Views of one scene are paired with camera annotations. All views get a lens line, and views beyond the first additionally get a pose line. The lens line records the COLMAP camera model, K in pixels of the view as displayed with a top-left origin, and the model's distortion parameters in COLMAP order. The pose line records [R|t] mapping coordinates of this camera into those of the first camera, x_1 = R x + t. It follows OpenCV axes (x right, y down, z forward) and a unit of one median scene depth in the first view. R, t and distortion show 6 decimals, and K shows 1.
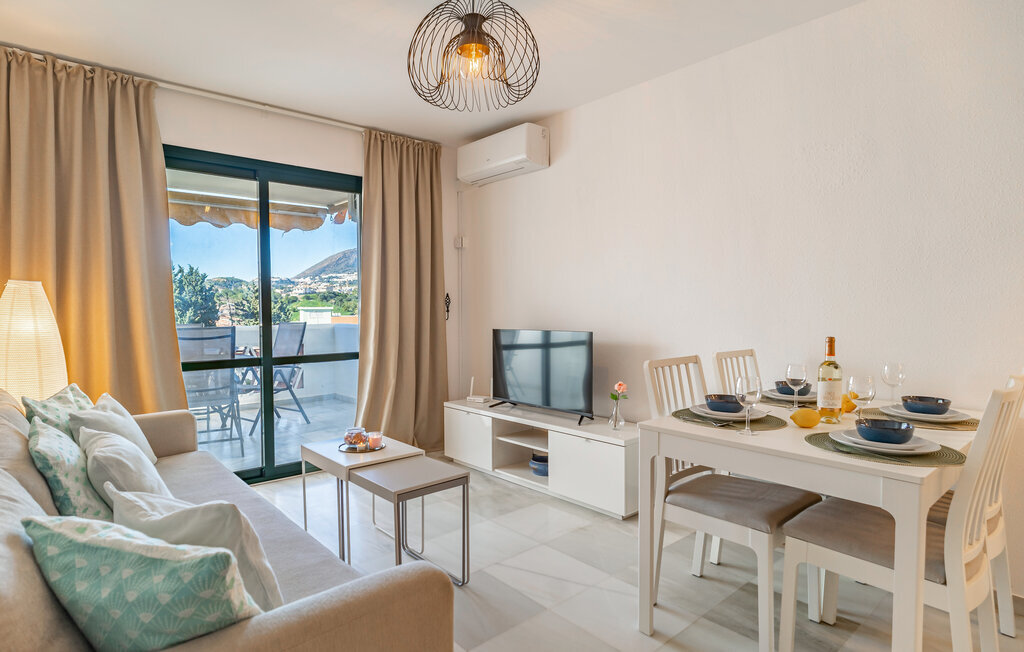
lens RADIAL K [[538.7, 0, 474.3], [0, 538.7, 330.9], [0, 0, 1]] dist [0.000066, 0.000992]
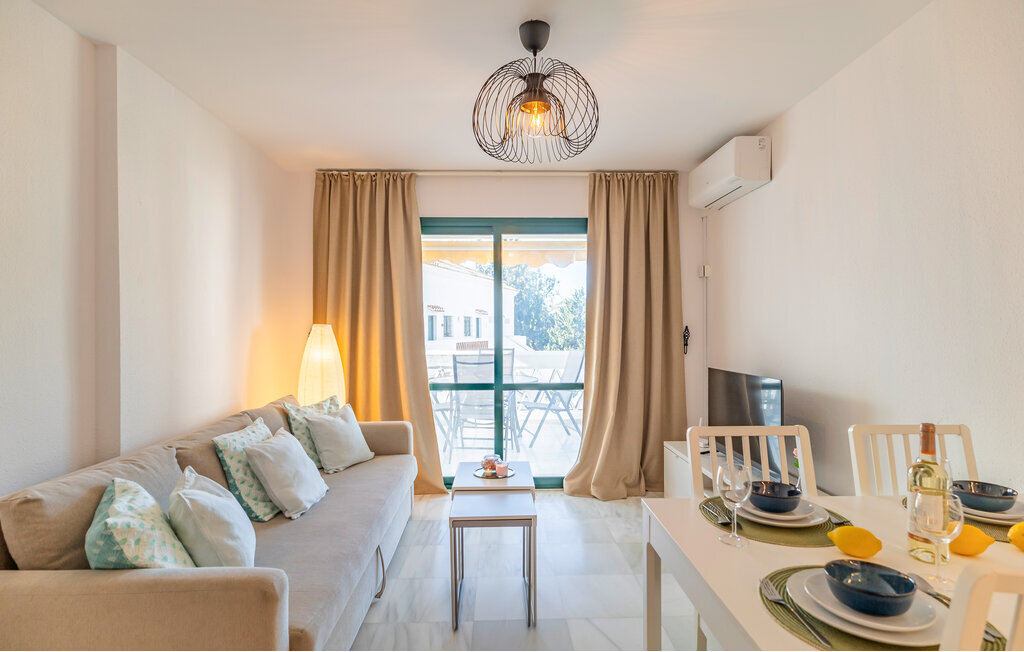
lens RADIAL K [[538.7, 0, 532.8], [0, 538.7, 328.3], [0, 0, 1]] dist [0.000066, 0.000992]
pose [[0.794721, 0.006066, -0.606945, 0.452578], [-0.028266, 0.999235, -0.027025, -0.047873], [0.606317, 0.038633, 0.794284, 0.129373]]
